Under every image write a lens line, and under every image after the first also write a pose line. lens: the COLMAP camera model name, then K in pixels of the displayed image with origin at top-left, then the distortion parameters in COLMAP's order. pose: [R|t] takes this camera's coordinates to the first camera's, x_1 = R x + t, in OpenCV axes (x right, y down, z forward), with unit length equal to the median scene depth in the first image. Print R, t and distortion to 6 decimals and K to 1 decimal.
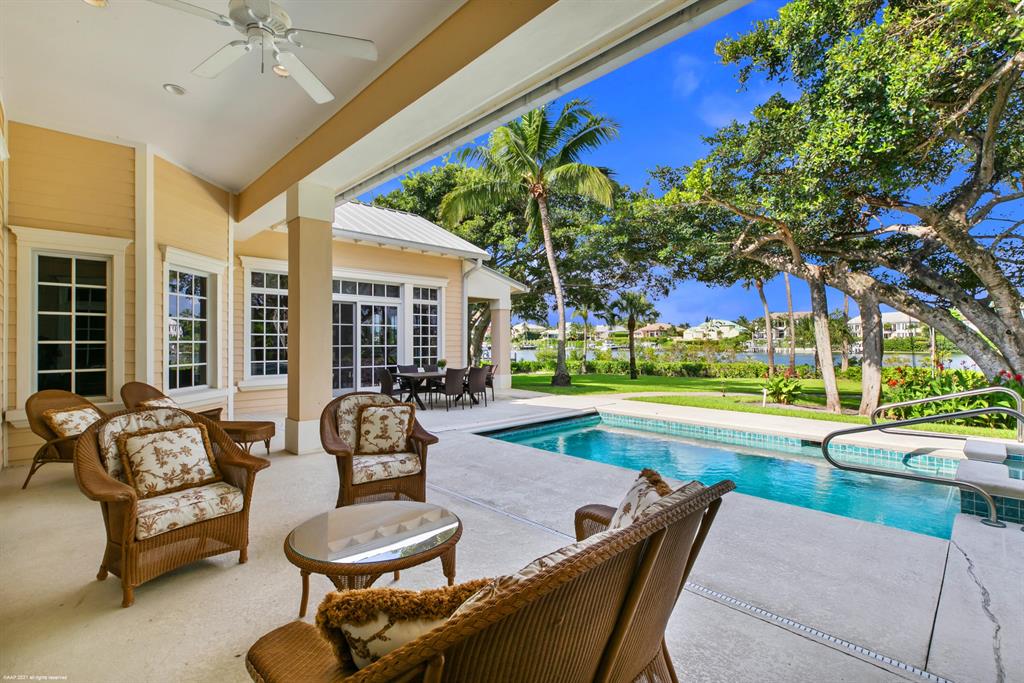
lens RADIAL K [[464.8, 0, 512.0], [0, 464.8, 341.5], [0, 0, 1]] dist [0.000059, -0.000375]
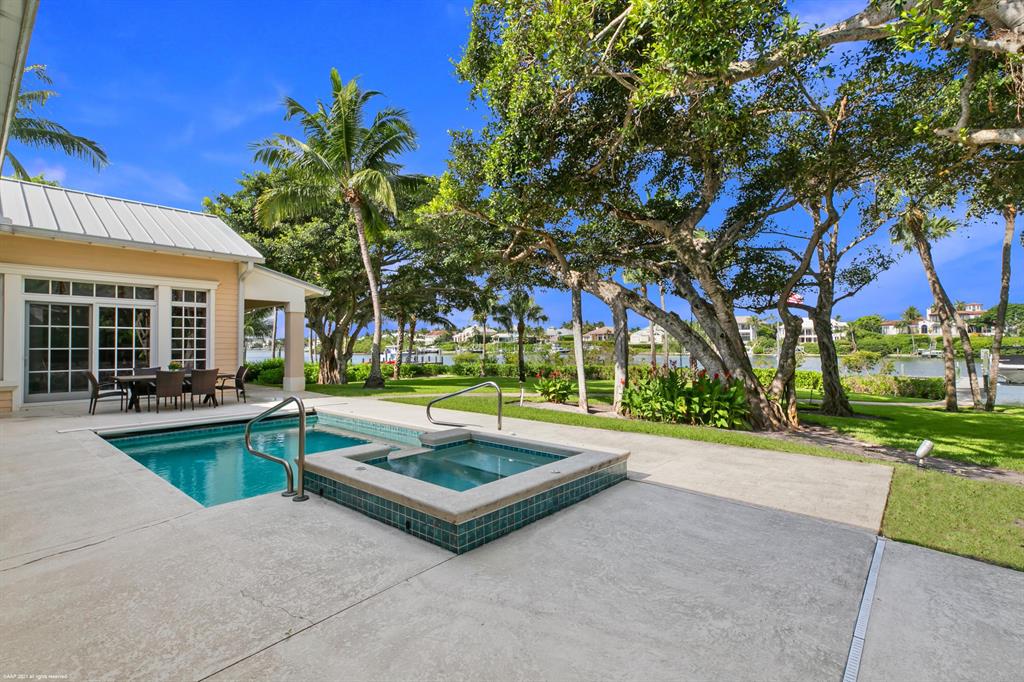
lens RADIAL K [[473.0, 0, 512.0], [0, 473.0, 341.0], [0, 0, 1]] dist [0.001099, -0.000077]
pose [[0.995520, 0.000243, 0.094555, 0.396838], [0.000581, 0.999962, -0.008689, 0.002487], [-0.094553, 0.008705, 0.995482, -0.071396]]
